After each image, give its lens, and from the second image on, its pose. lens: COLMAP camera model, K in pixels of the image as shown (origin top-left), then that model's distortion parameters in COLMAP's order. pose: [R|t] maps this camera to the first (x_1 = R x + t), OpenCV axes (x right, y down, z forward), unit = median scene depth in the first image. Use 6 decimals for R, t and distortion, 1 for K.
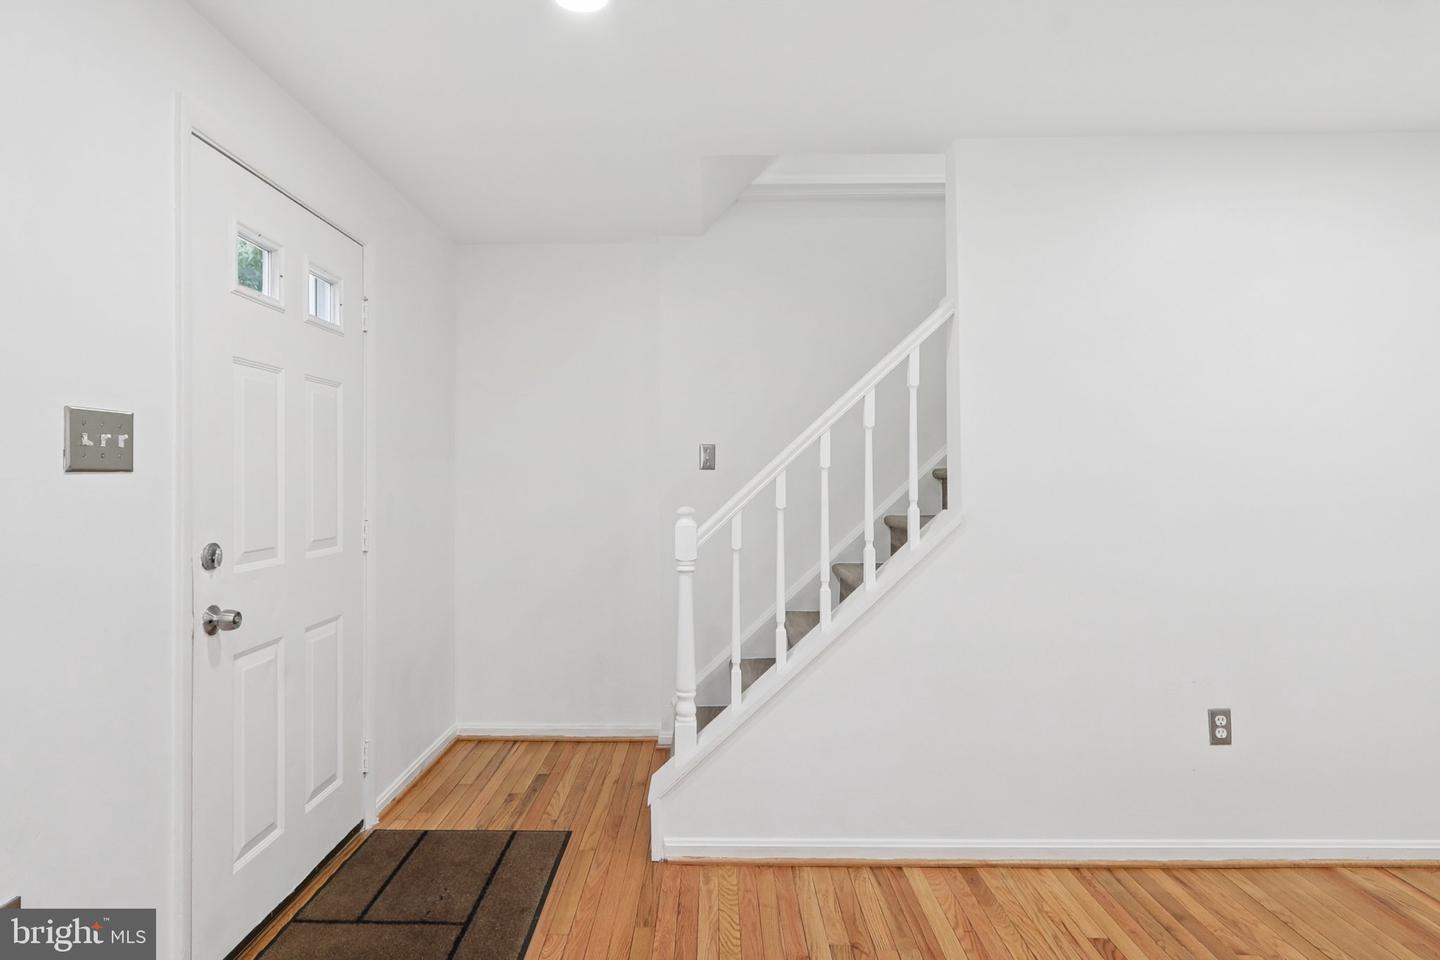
lens RADIAL K [[792.4, 0, 720.0], [0, 792.4, 480.0], [0, 0, 1]] dist [0.000089, -0.000032]
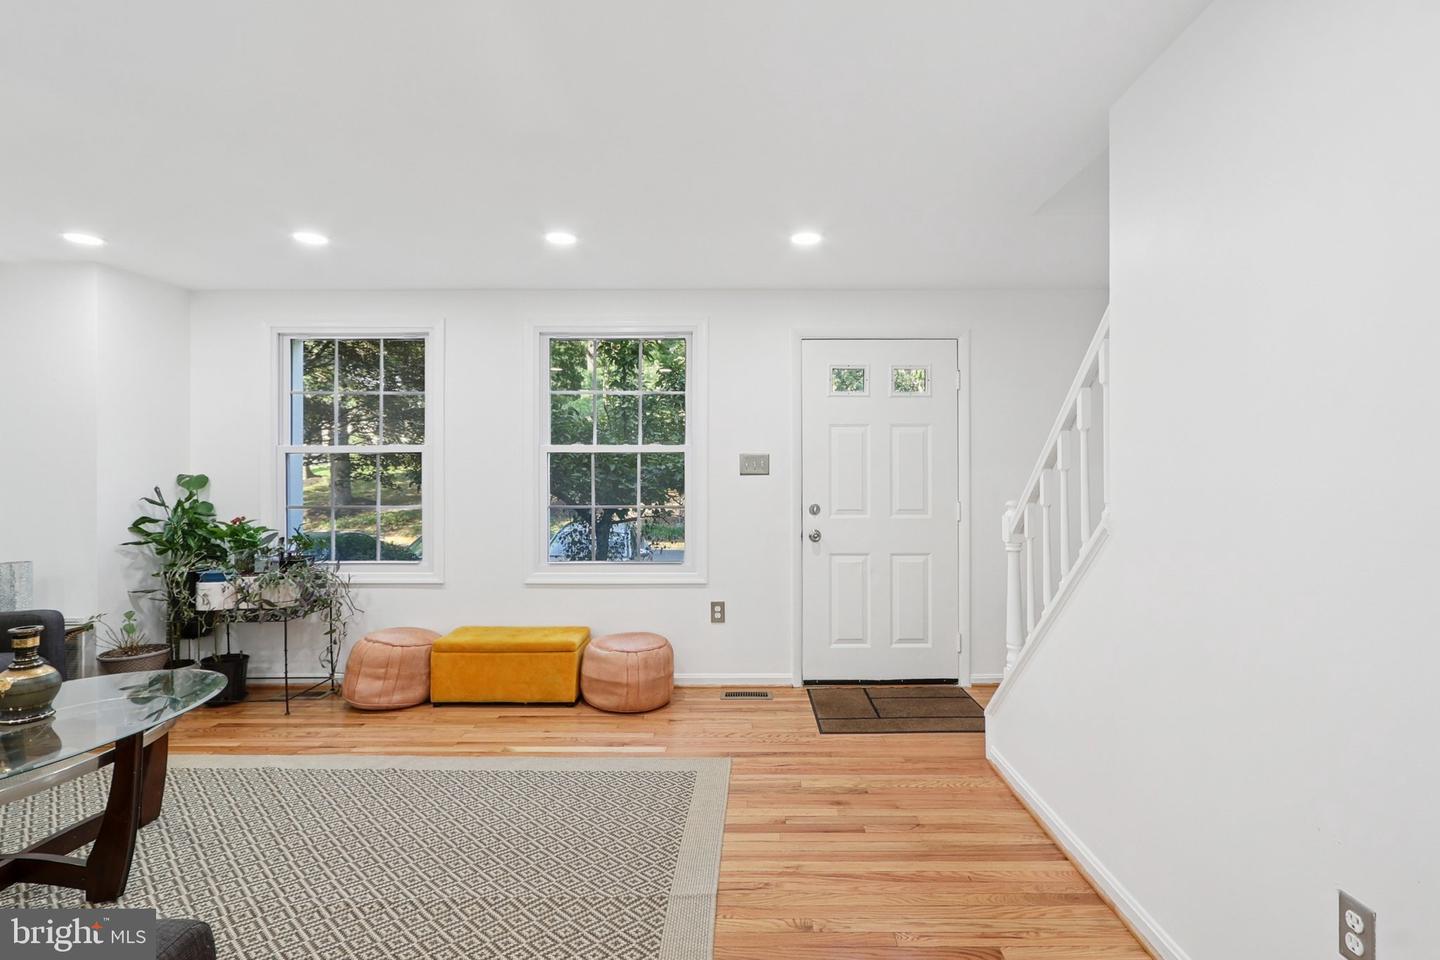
lens RADIAL K [[700.0, 0, 711.4], [0, 700.0, 474.9], [0, 0, 1]] dist [0.000094, -0.000167]
pose [[-0.030930, 0.003206, -0.999516, 1.317299], [-0.001047, 0.999994, 0.003240, -0.013963], [0.999521, 0.001146, -0.030926, 0.651547]]
